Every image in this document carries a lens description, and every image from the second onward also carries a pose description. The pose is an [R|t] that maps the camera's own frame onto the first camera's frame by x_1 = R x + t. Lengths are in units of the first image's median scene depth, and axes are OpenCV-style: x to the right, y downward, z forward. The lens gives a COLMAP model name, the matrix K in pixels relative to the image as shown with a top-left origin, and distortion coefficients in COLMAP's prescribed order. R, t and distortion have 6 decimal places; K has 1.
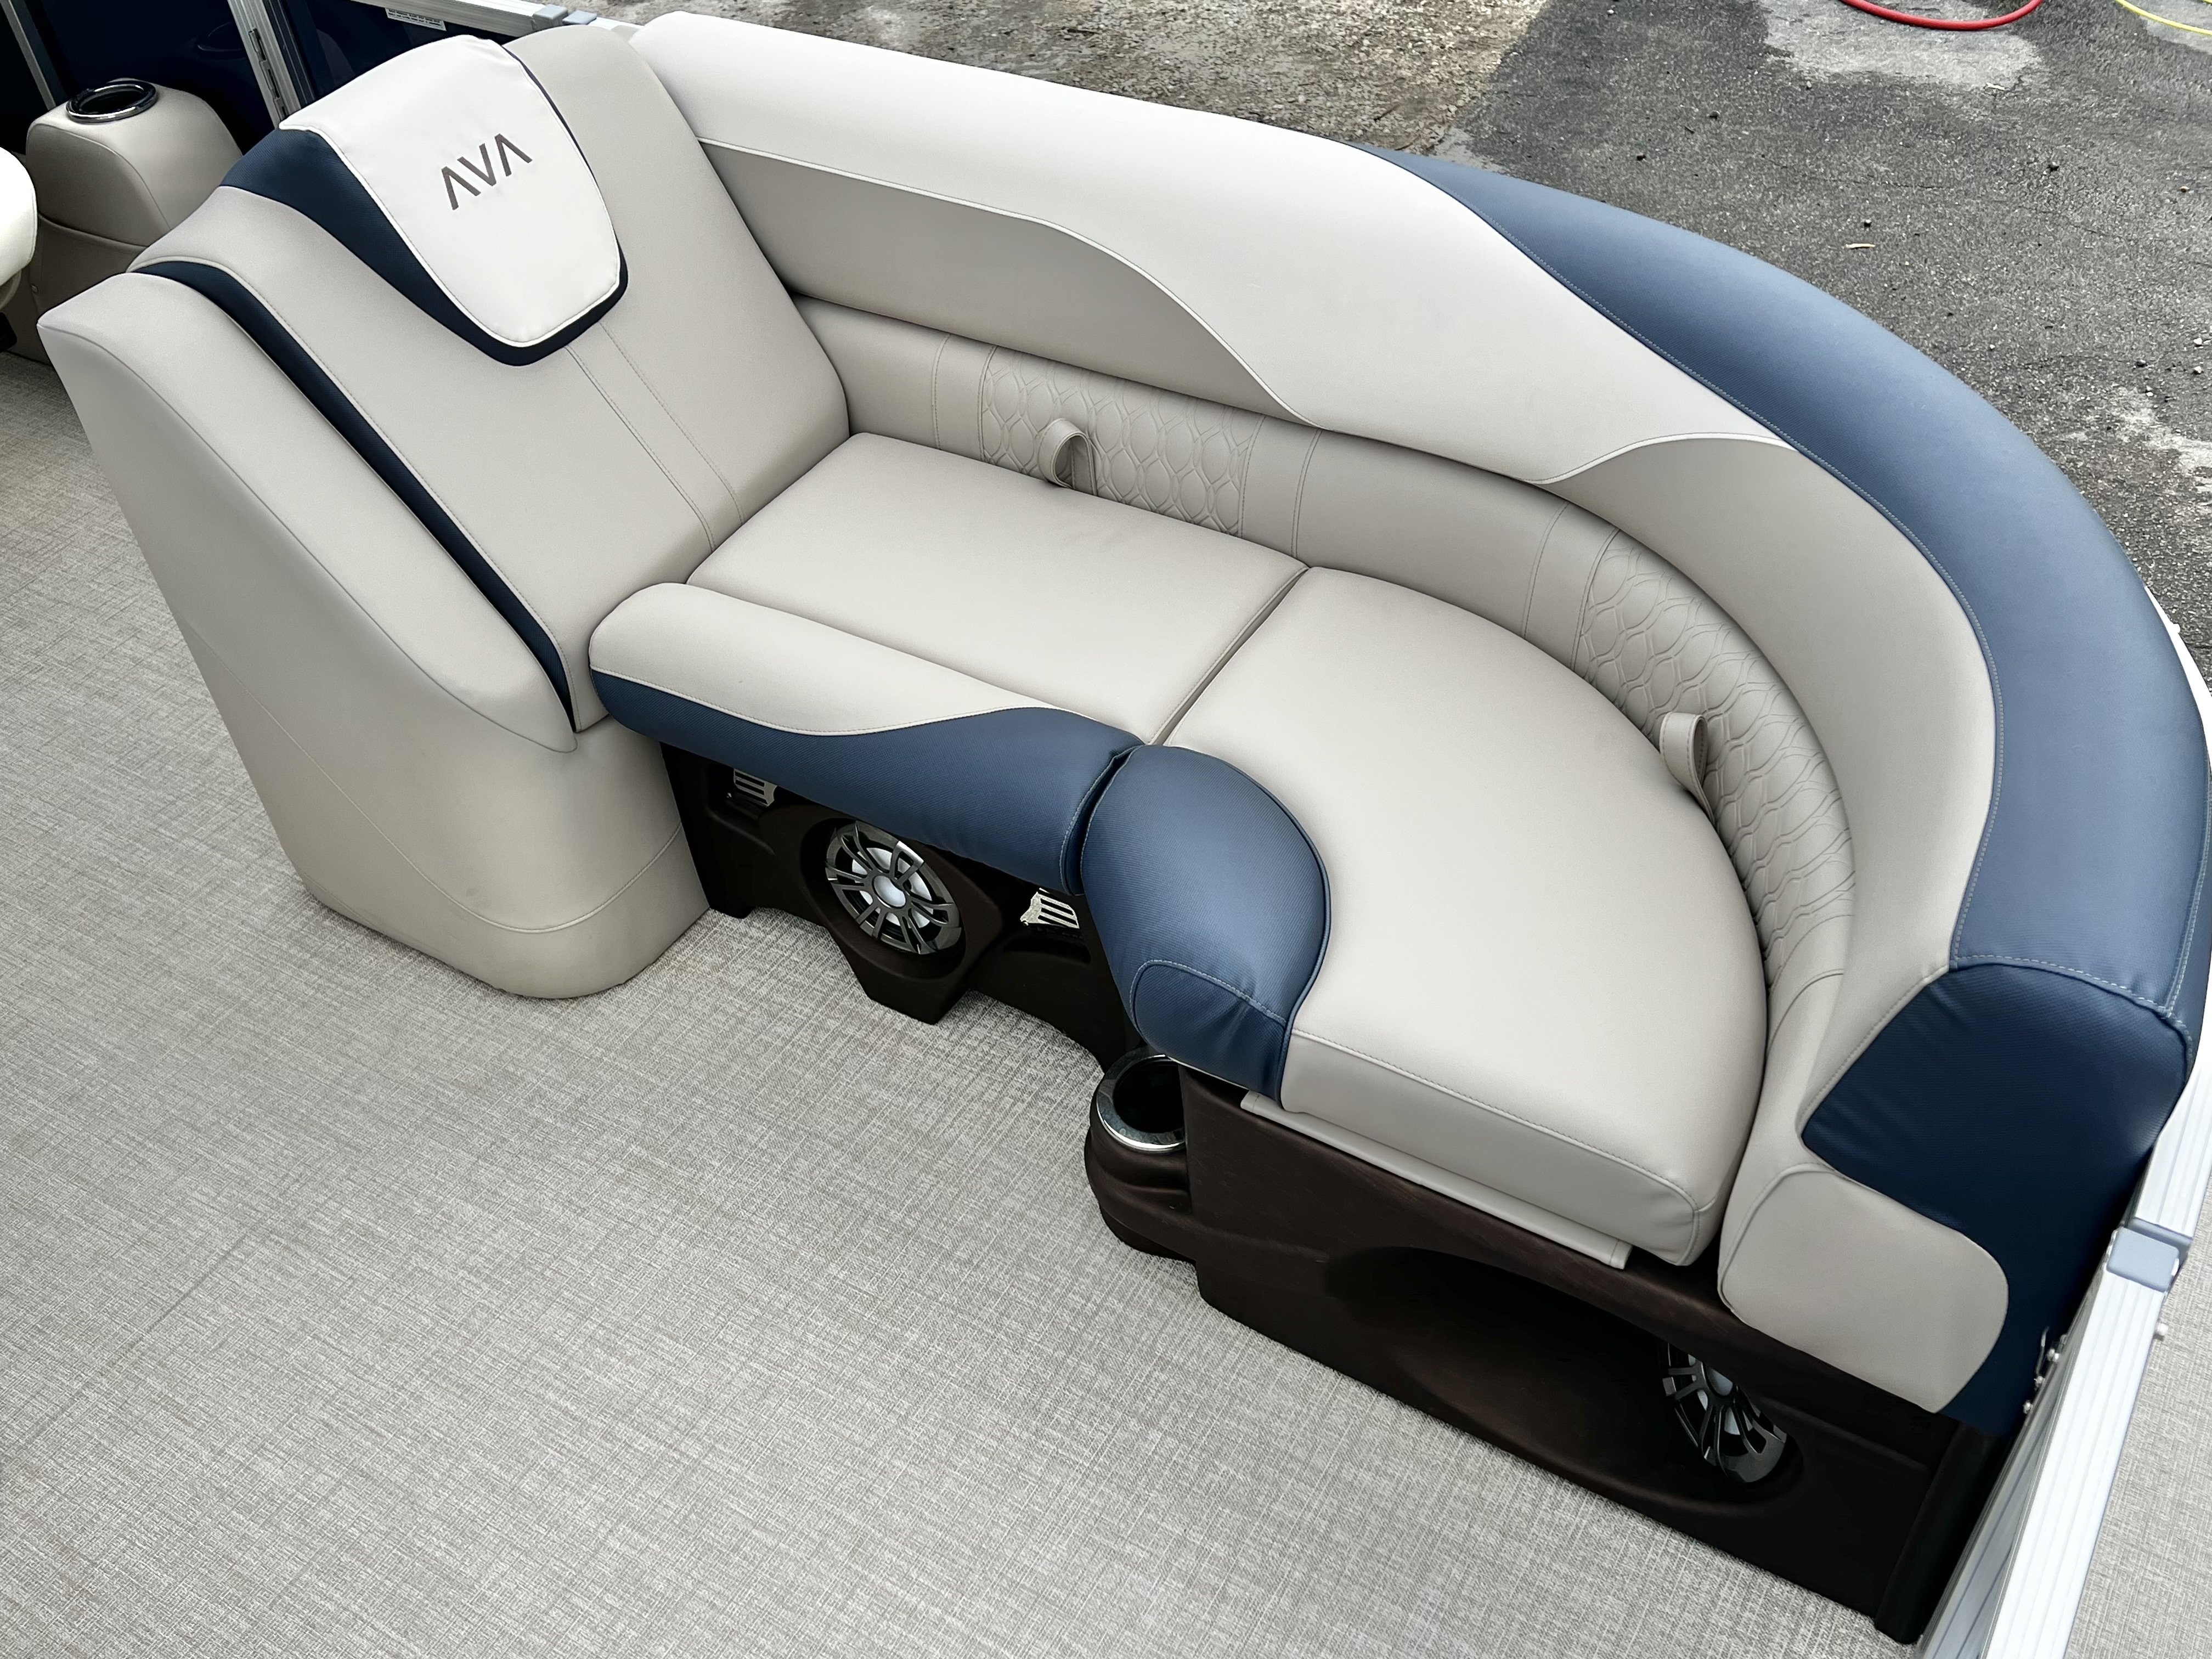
lens RADIAL K [[2069.3, 0, 1097.9], [0, 2069.3, 826.5], [0, 0, 1]] dist [0.030951, 0.000000]
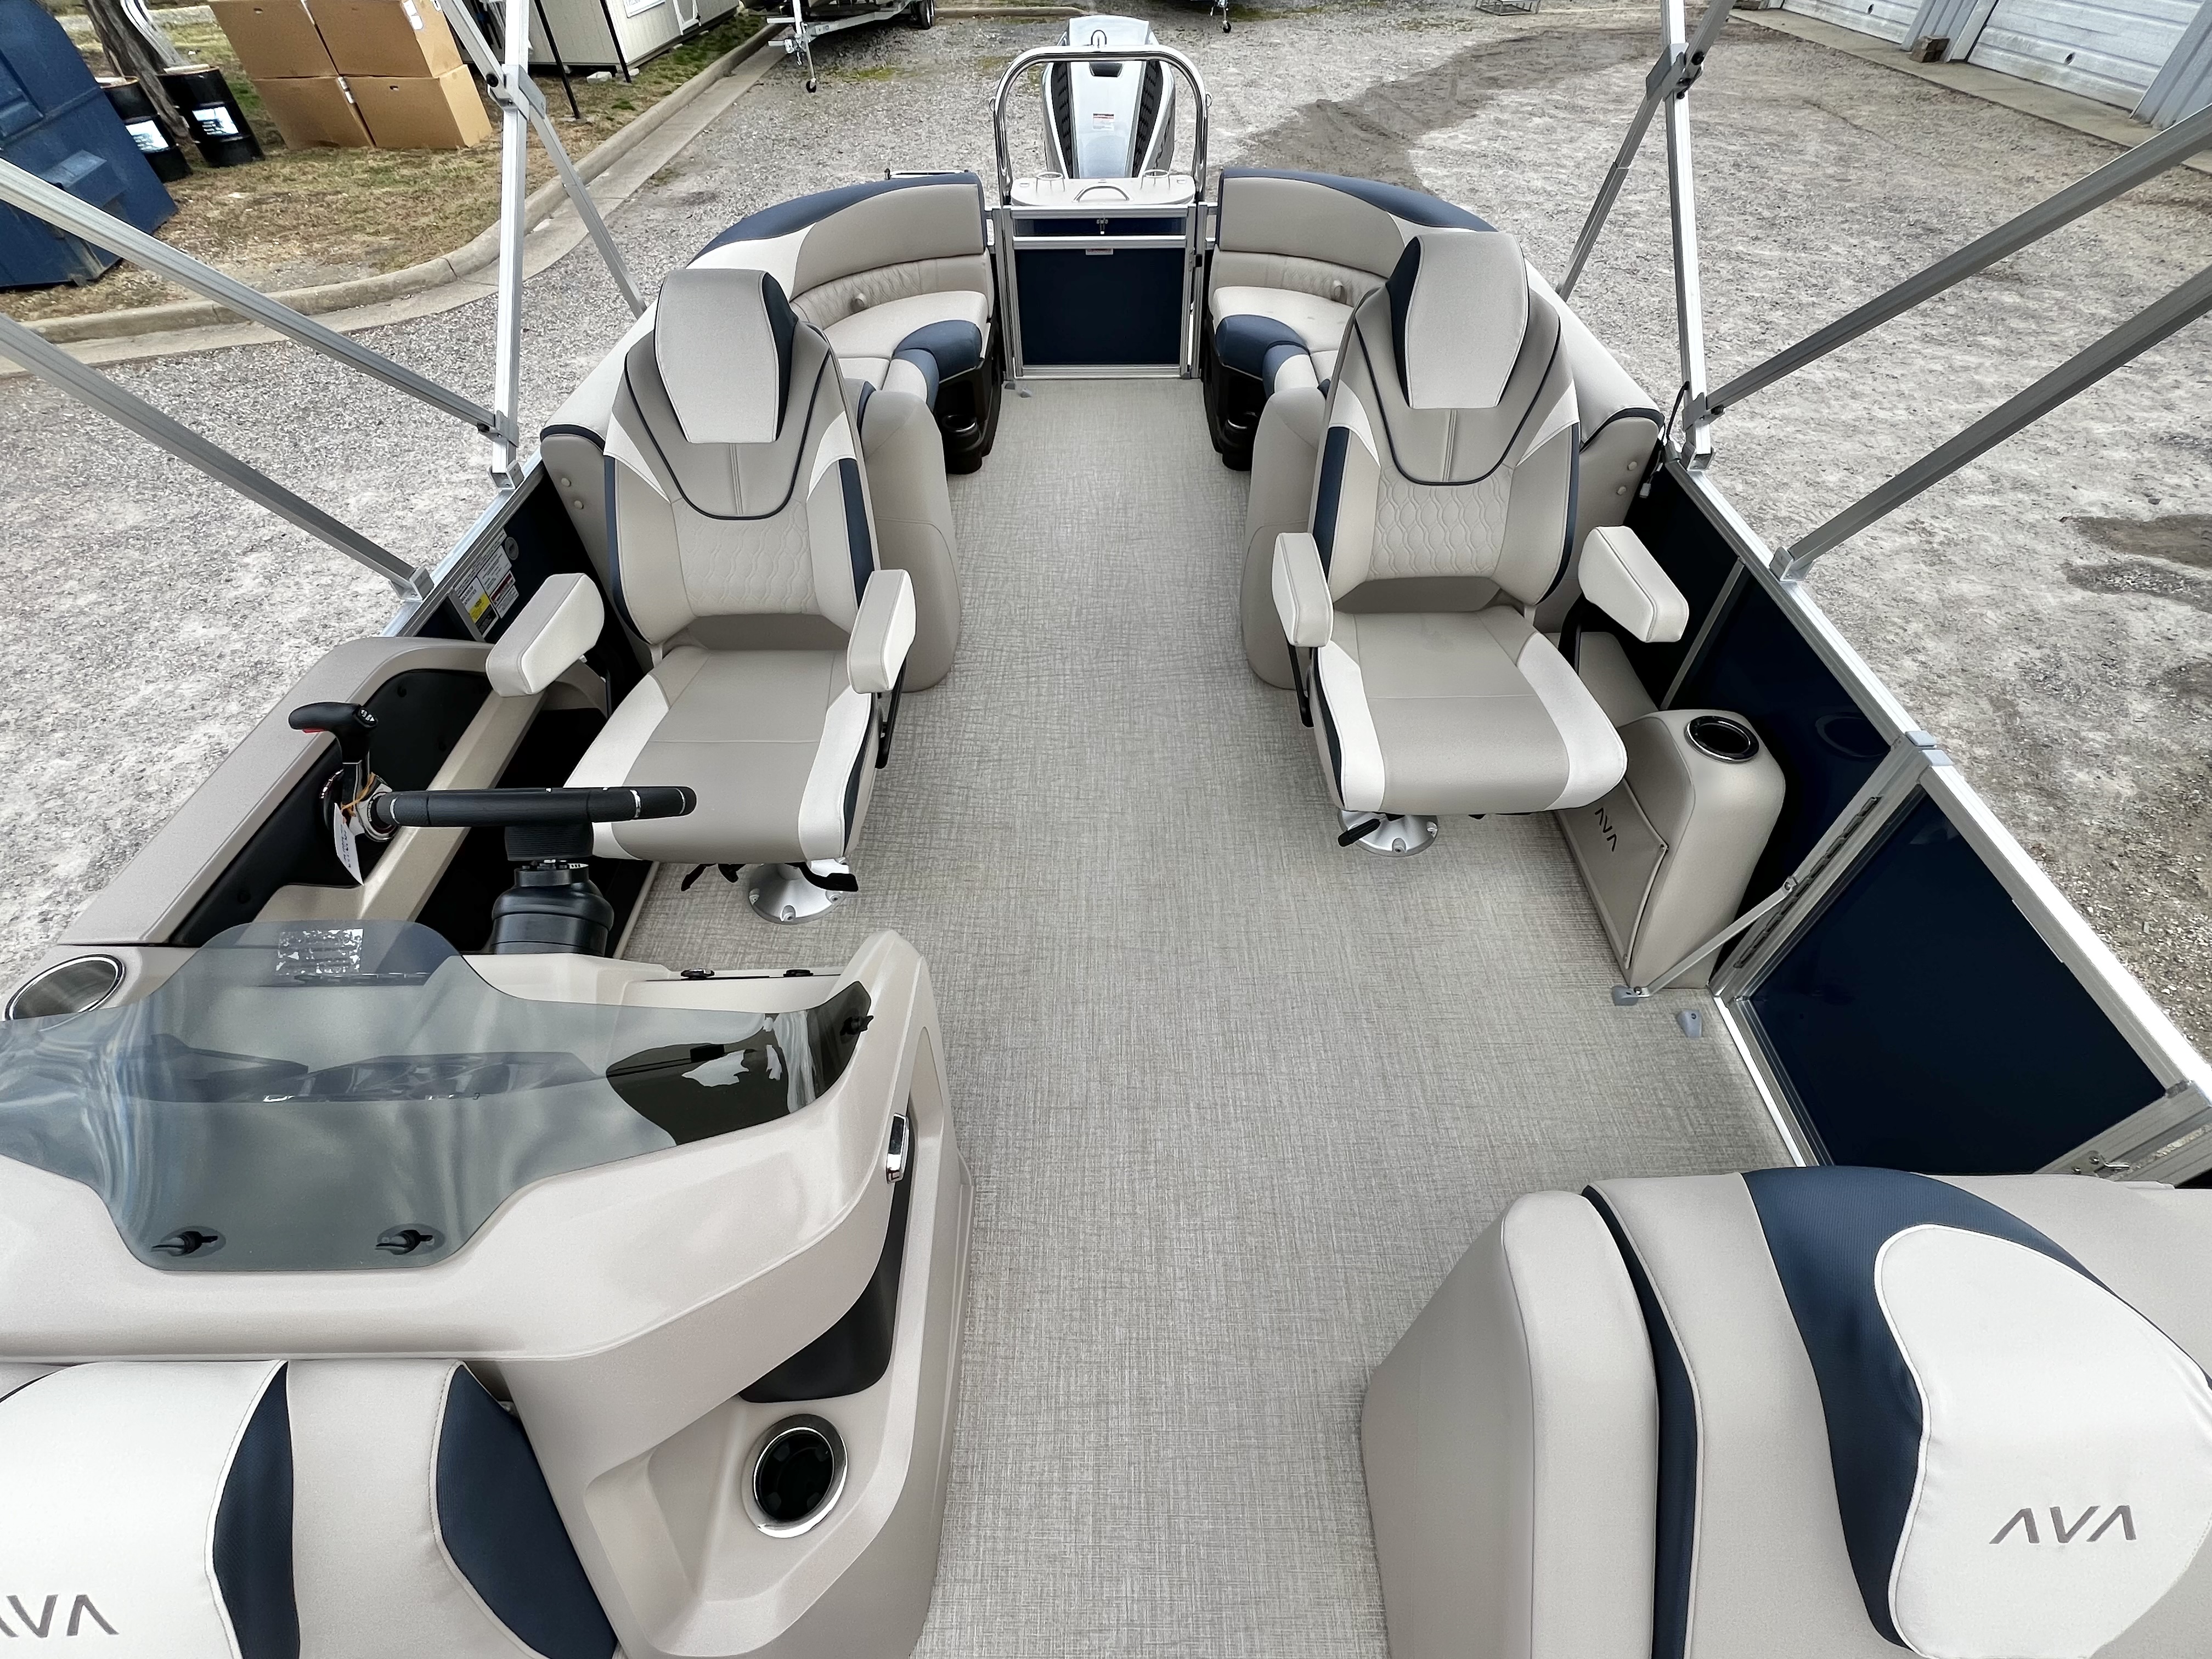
lens RADIAL K [[958.3, 0, 1103.6], [0, 958.3, 830.1], [0, 0, 1]] dist [0.000581, -0.000576]
pose [[0.517111, 0.670669, -0.531788, -0.130386], [-0.596352, 0.727992, 0.338220, -0.114562], [0.613971, 0.142235, 0.776408, 0.127696]]
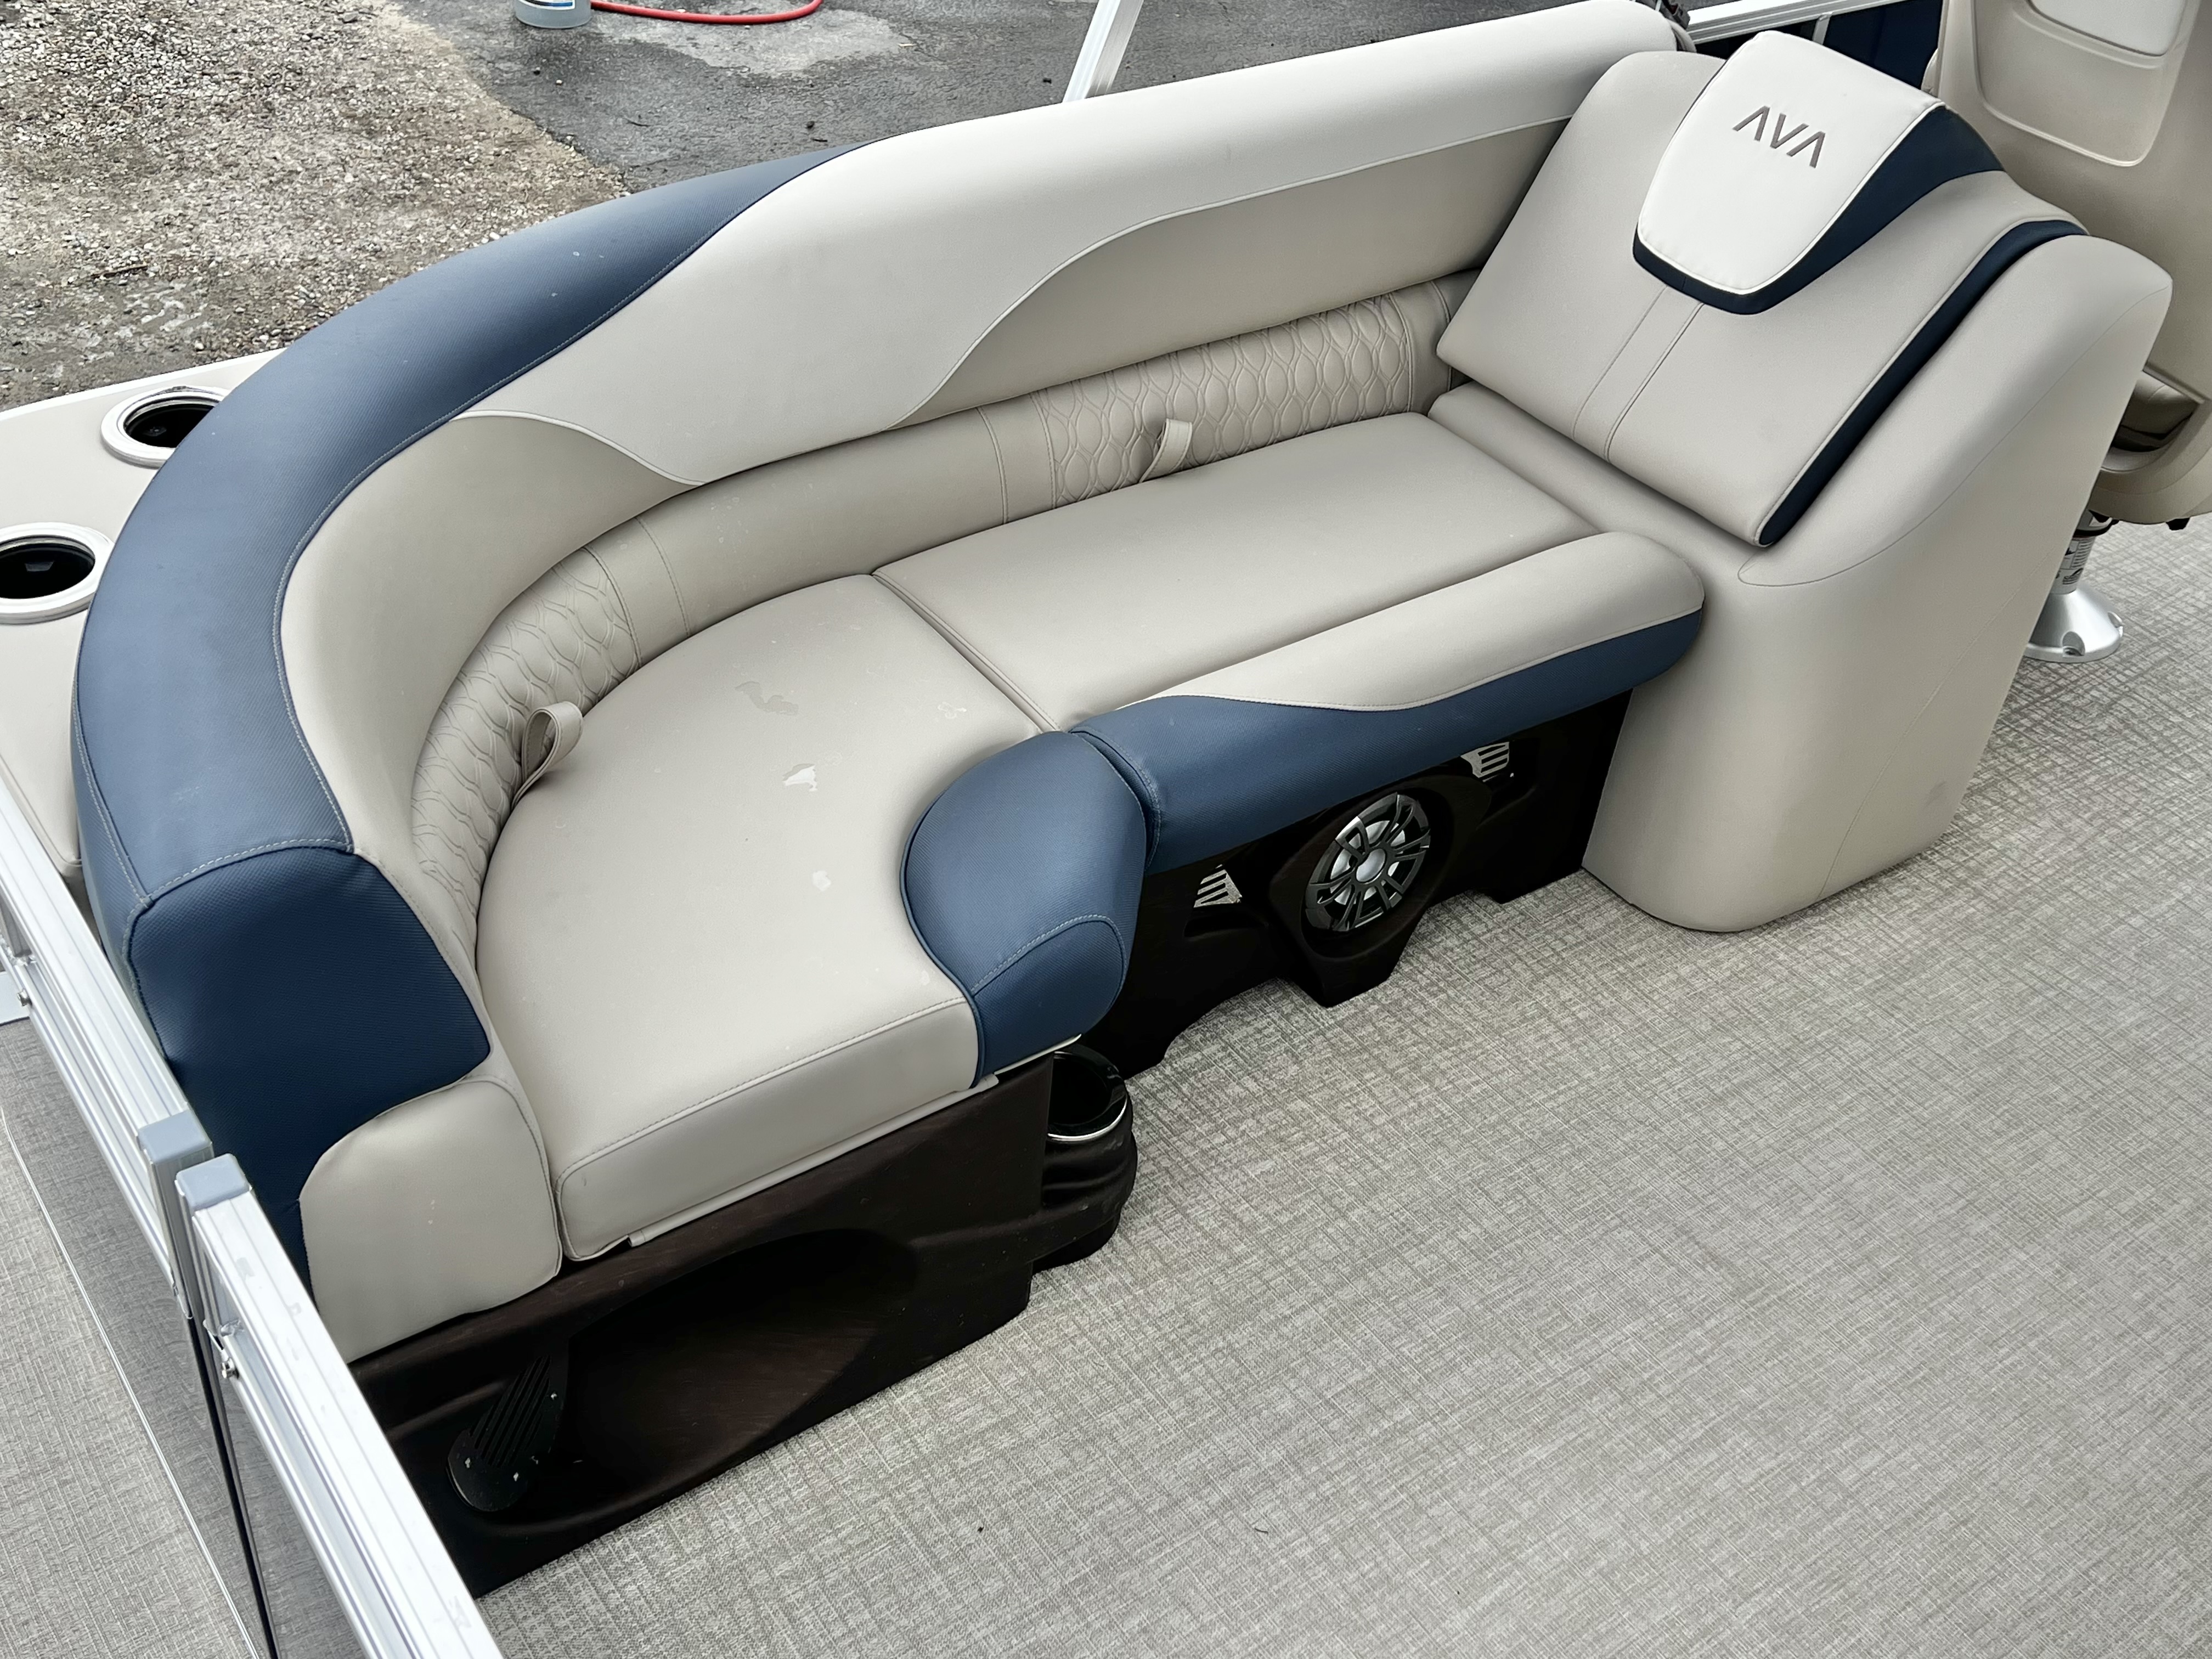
lens RADIAL K [[2253.5, 0, 1119.1], [0, 2253.5, 830.2], [0, 0, 1]] dist [0.042727, 0.000000]
pose [[0.375593, -0.494096, 0.784091, -0.686656], [0.545727, 0.801716, 0.243790, -0.236187], [-0.749074, 0.336334, 0.570761, 0.329397]]
